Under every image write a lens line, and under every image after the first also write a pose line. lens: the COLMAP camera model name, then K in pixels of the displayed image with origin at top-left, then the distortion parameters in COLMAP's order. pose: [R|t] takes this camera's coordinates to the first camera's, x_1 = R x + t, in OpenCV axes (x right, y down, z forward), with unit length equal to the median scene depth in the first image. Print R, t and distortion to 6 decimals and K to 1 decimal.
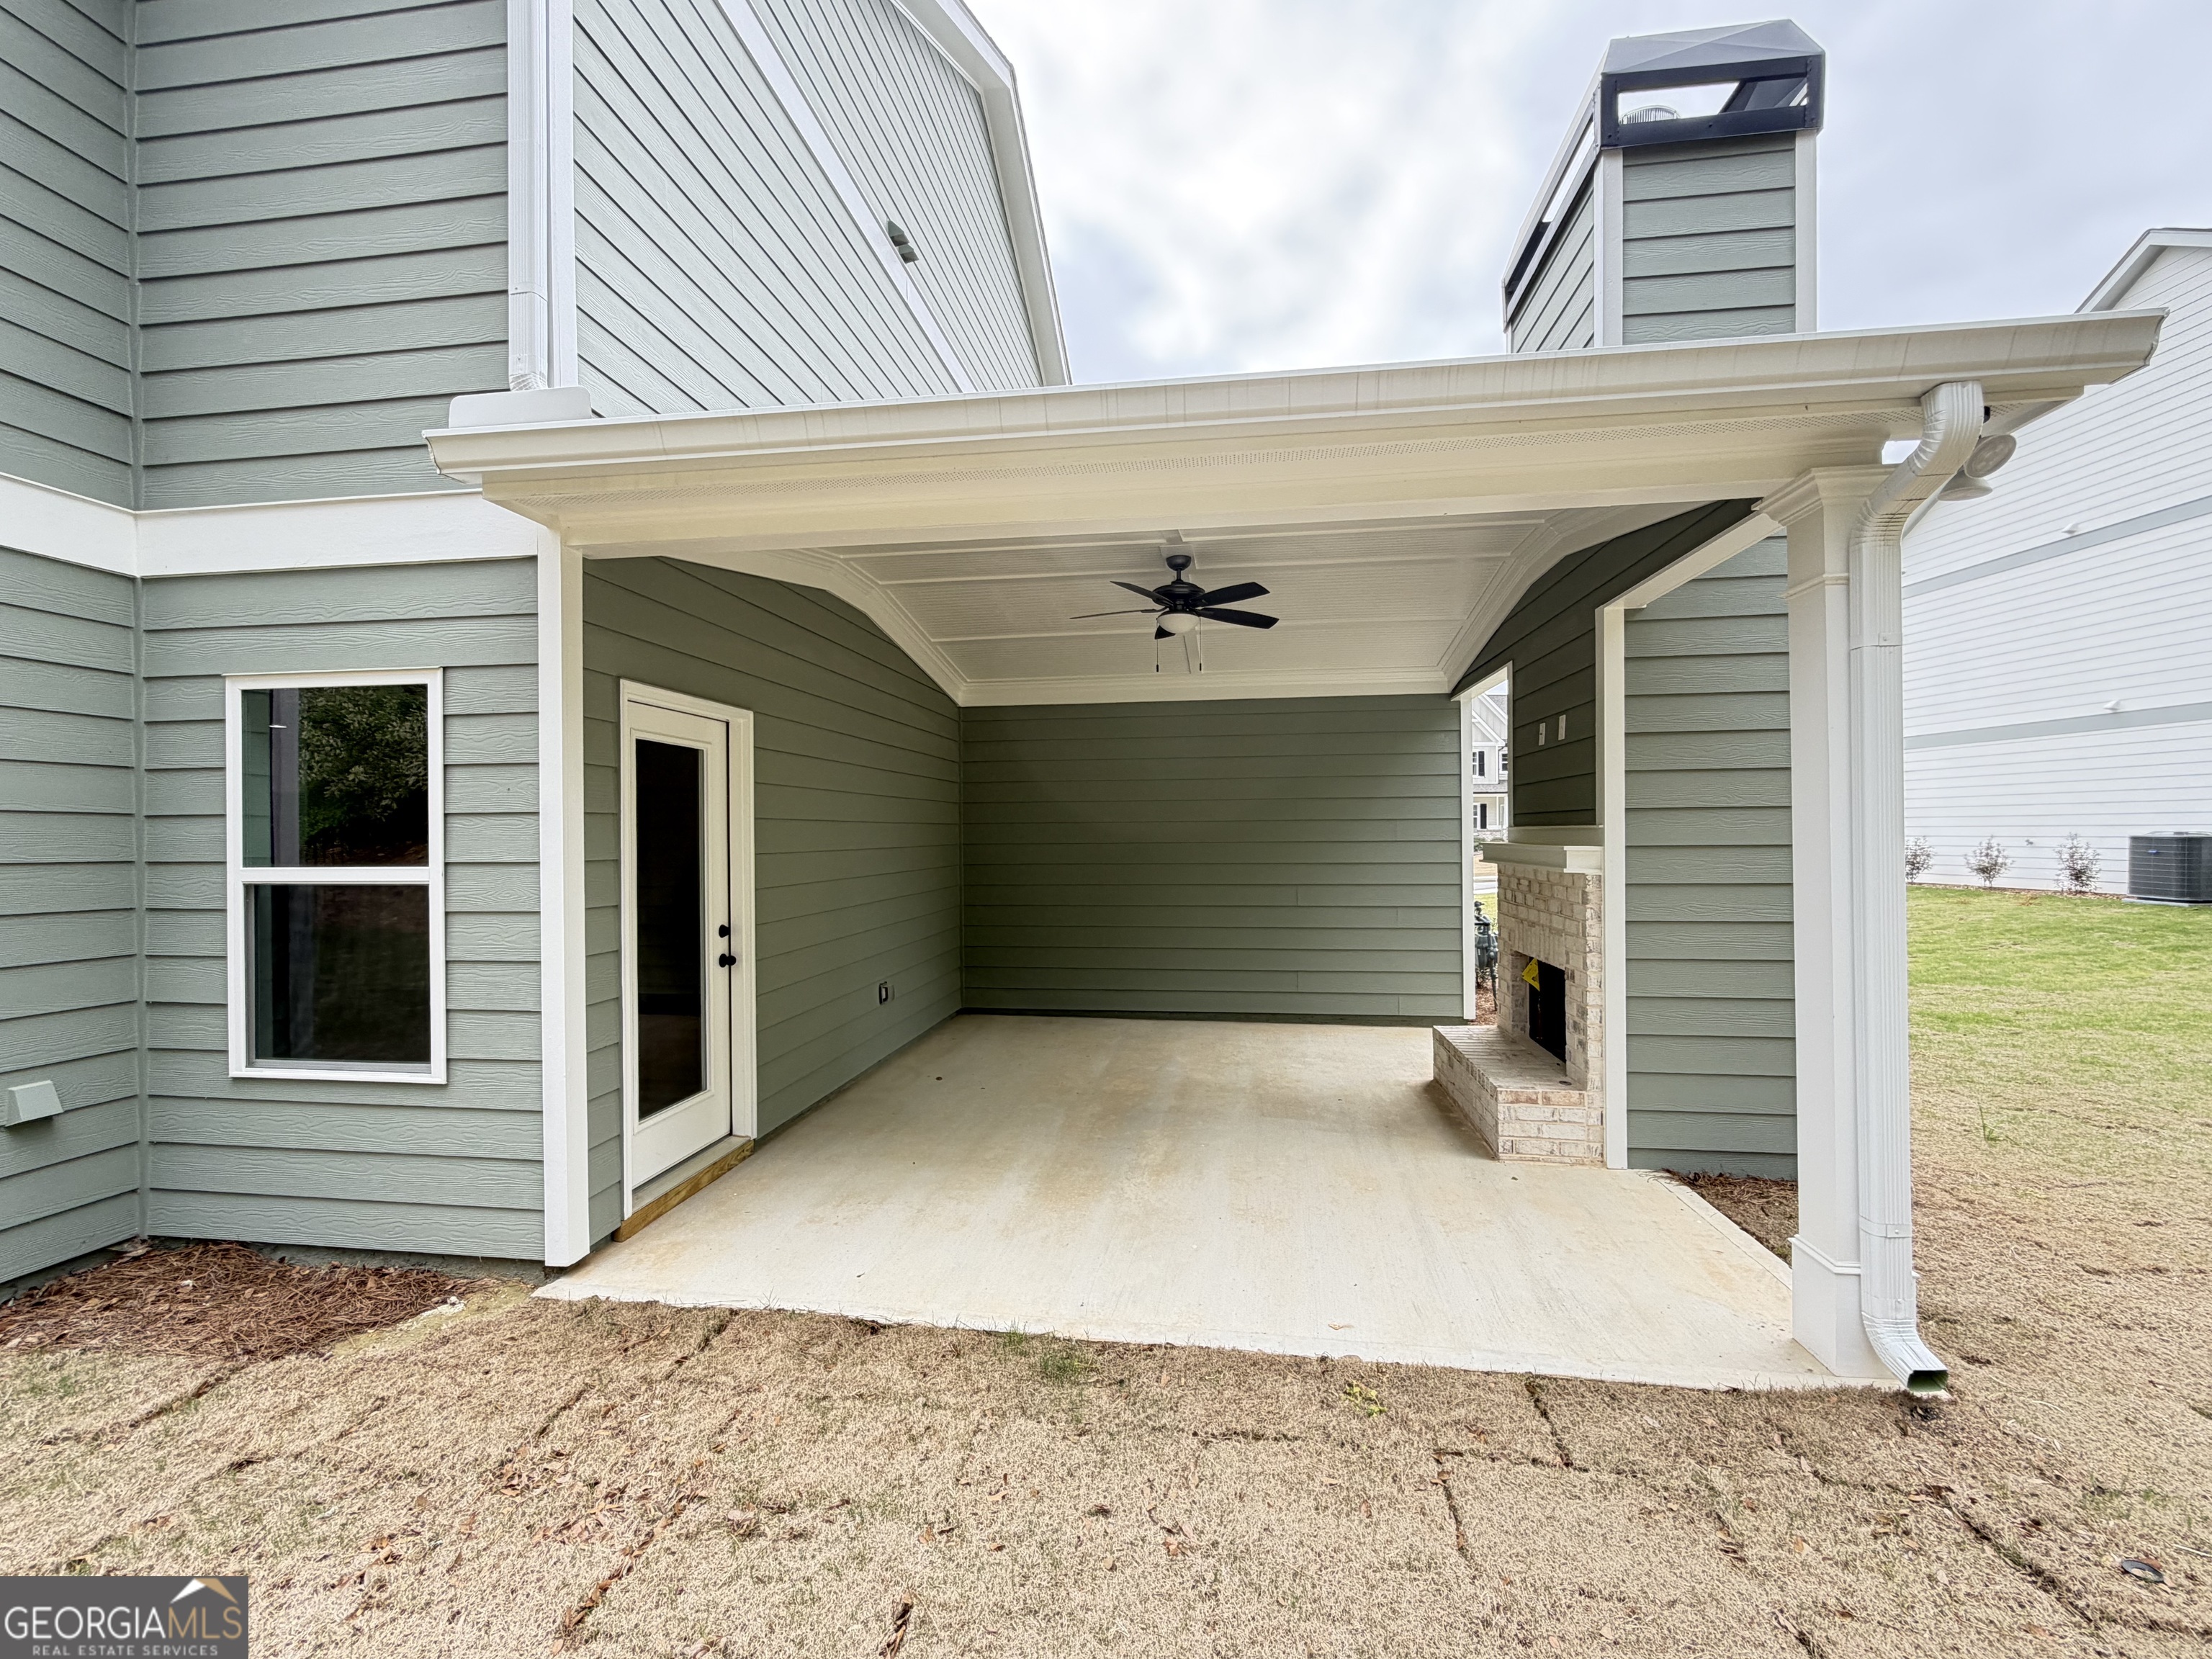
lens RADIAL K [[938.7, 0, 1103.6], [0, 938.7, 831.5], [0, 0, 1]] dist [0.000459, -0.000322]
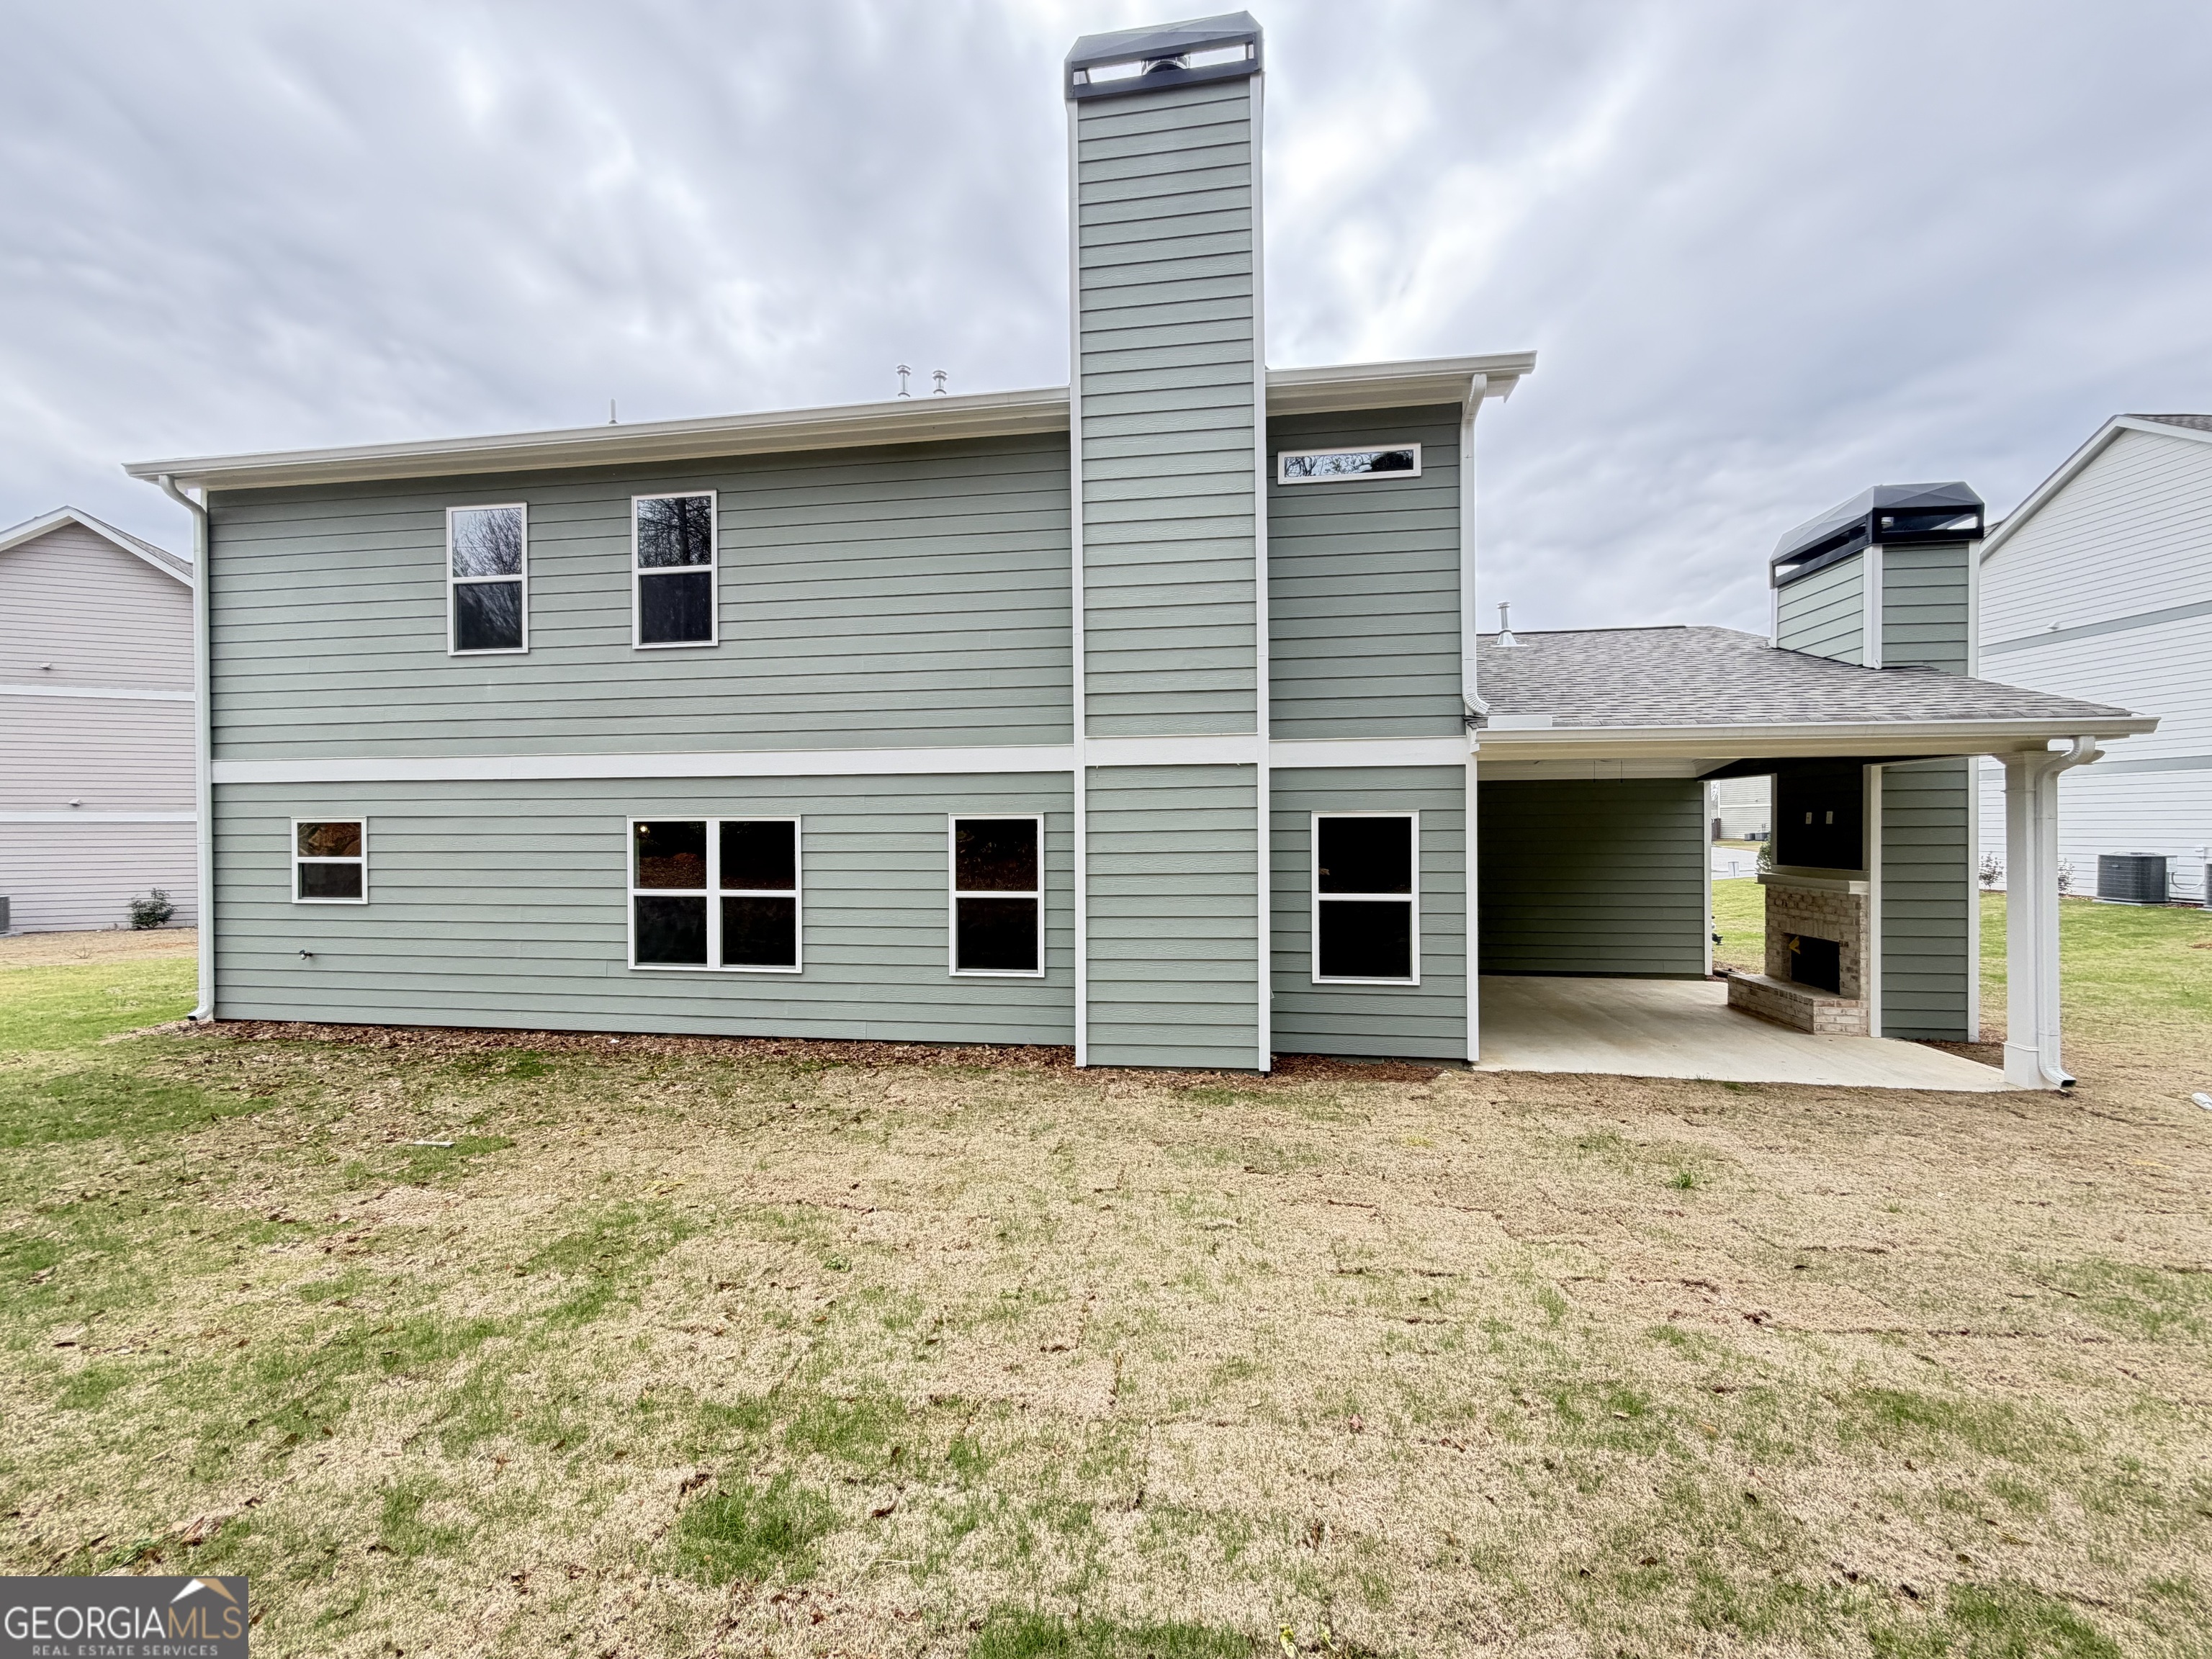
lens RADIAL K [[874.6, 0, 1106.0], [0, 874.6, 829.5], [0, 0, 1]] dist [0.000599, 0.000107]
pose [[0.999986, 0.002994, -0.004347, -1.130719], [-0.002977, 0.999988, 0.003833, -0.100033], [0.004358, -0.003820, 0.999983, -0.923697]]
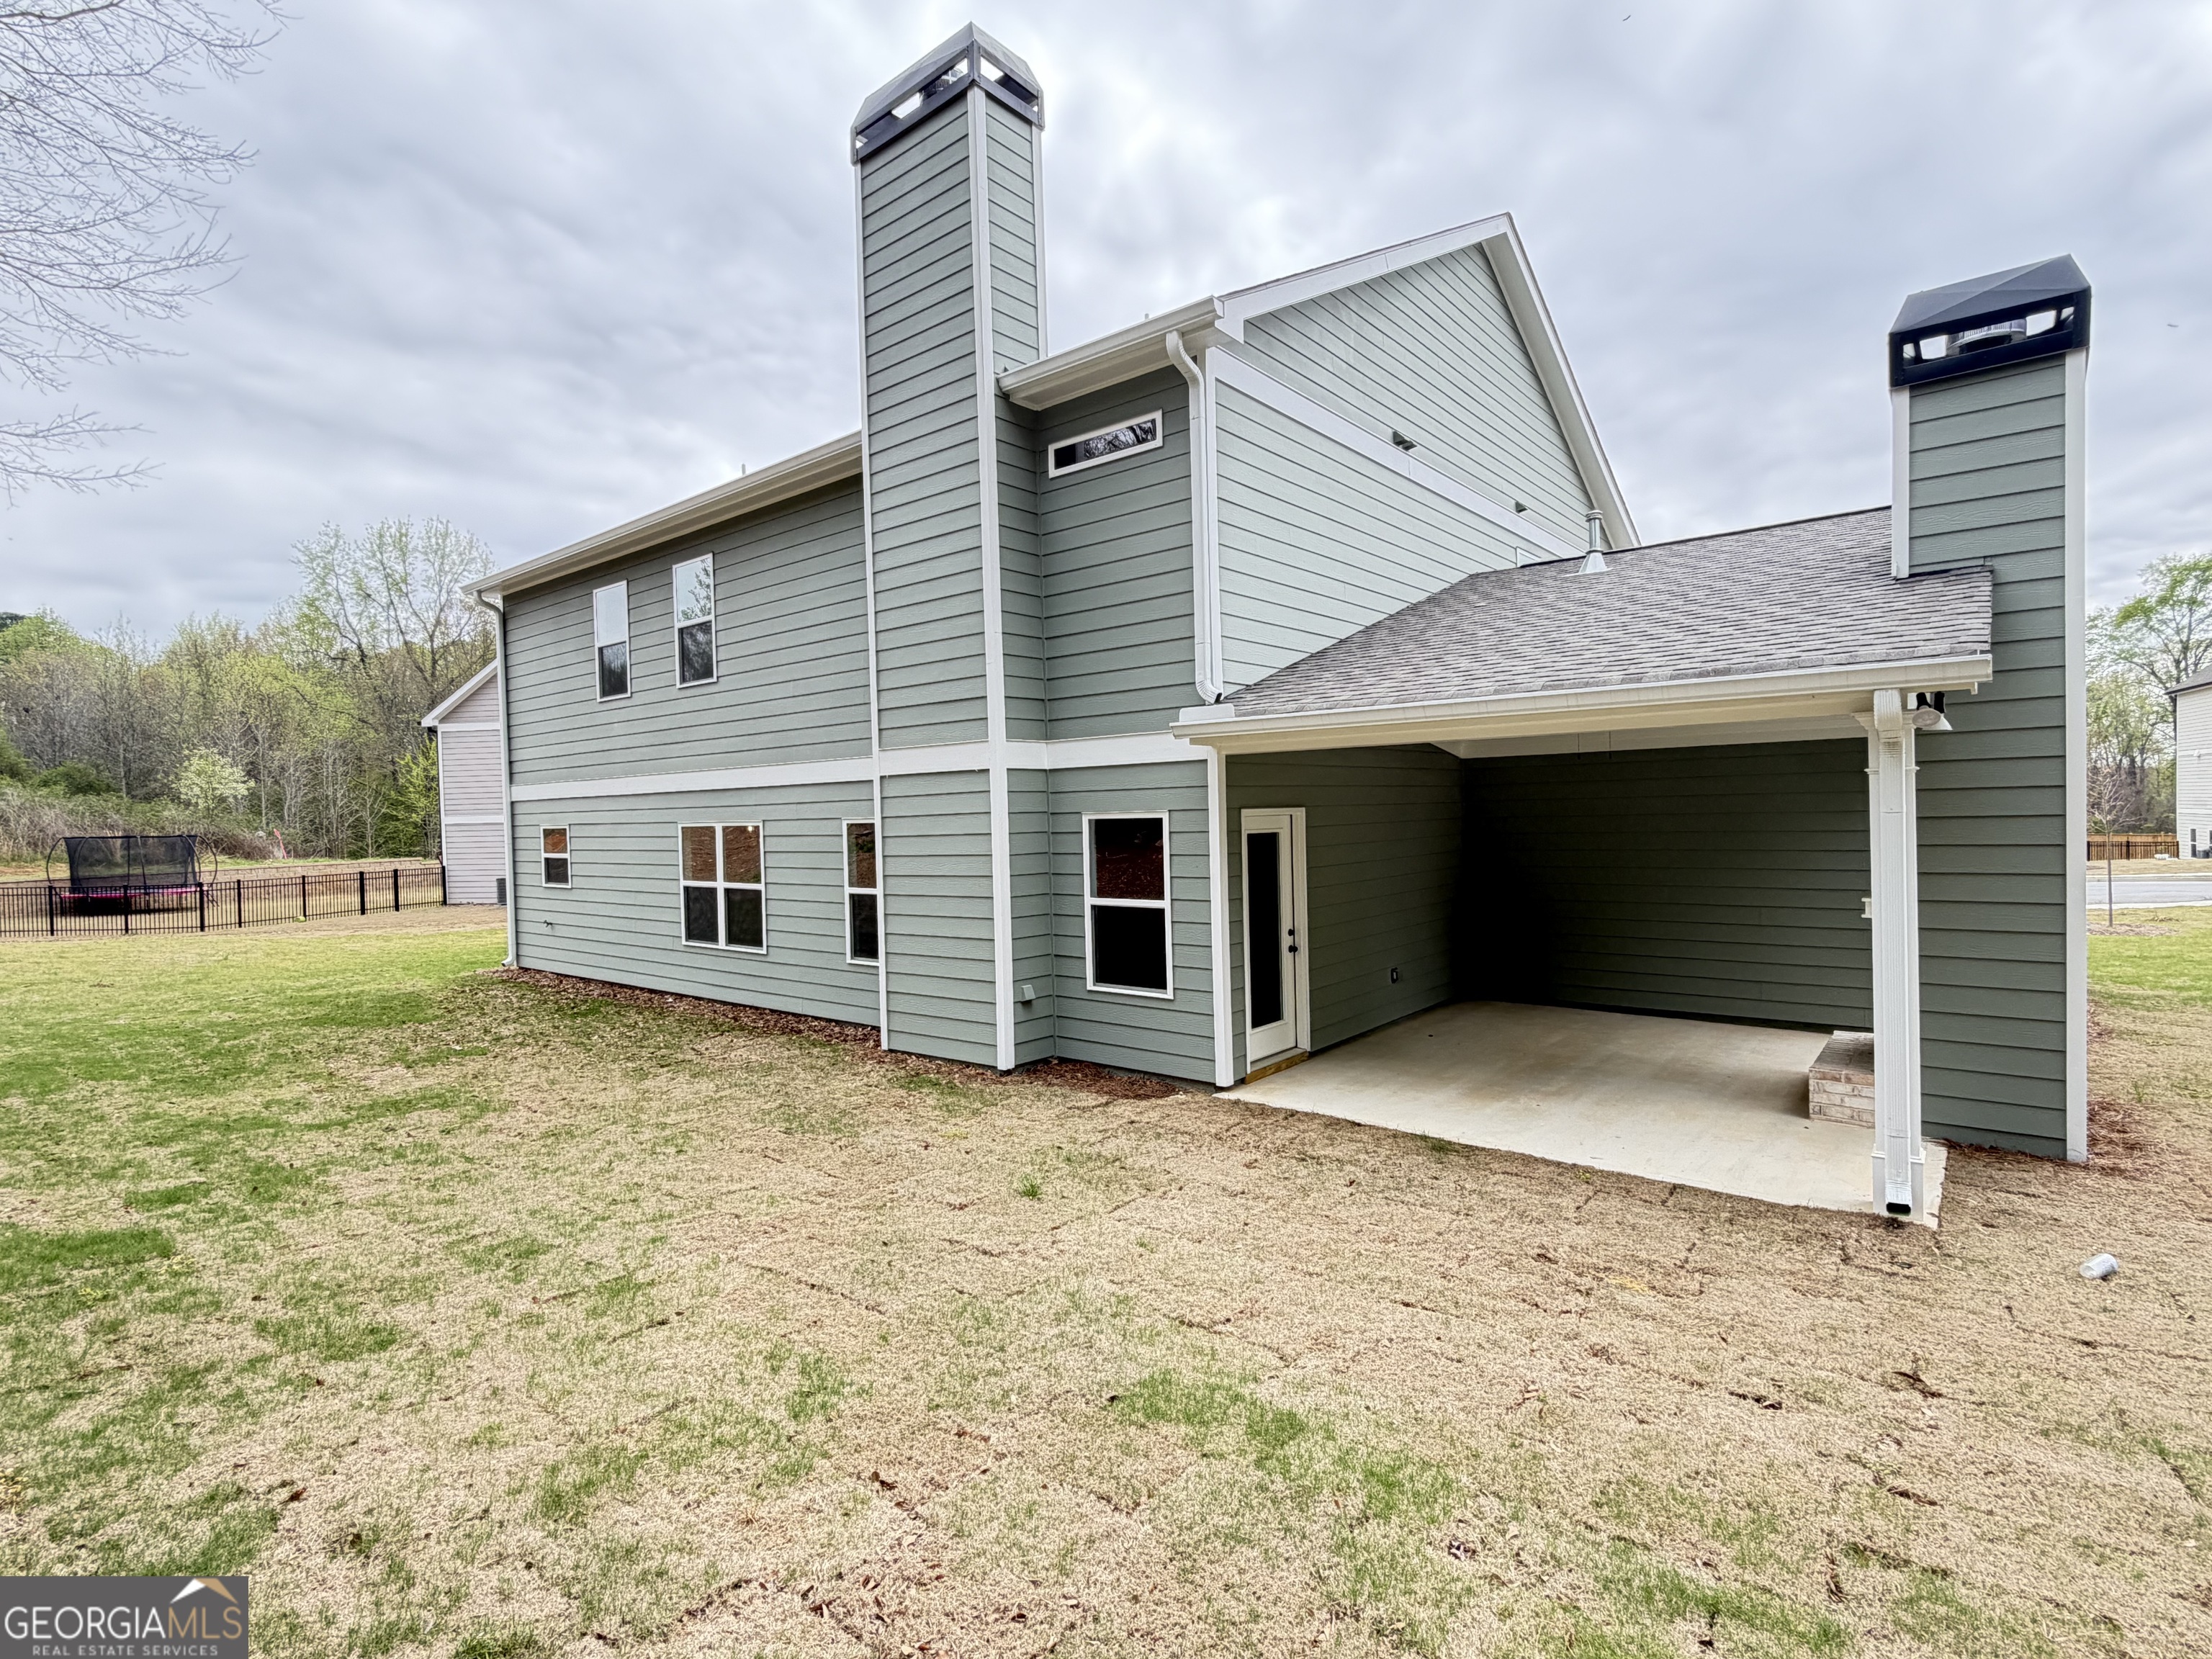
lens RADIAL K [[1084.7, 0, 1114.8], [0, 1084.7, 833.5], [0, 0, 1]] dist [0.001158, 0.000481]
pose [[0.854916, -0.002895, -0.518759, 0.381722], [0.019640, 0.999448, 0.026789, -0.144864], [0.518395, -0.033091, 0.854501, -0.935854]]
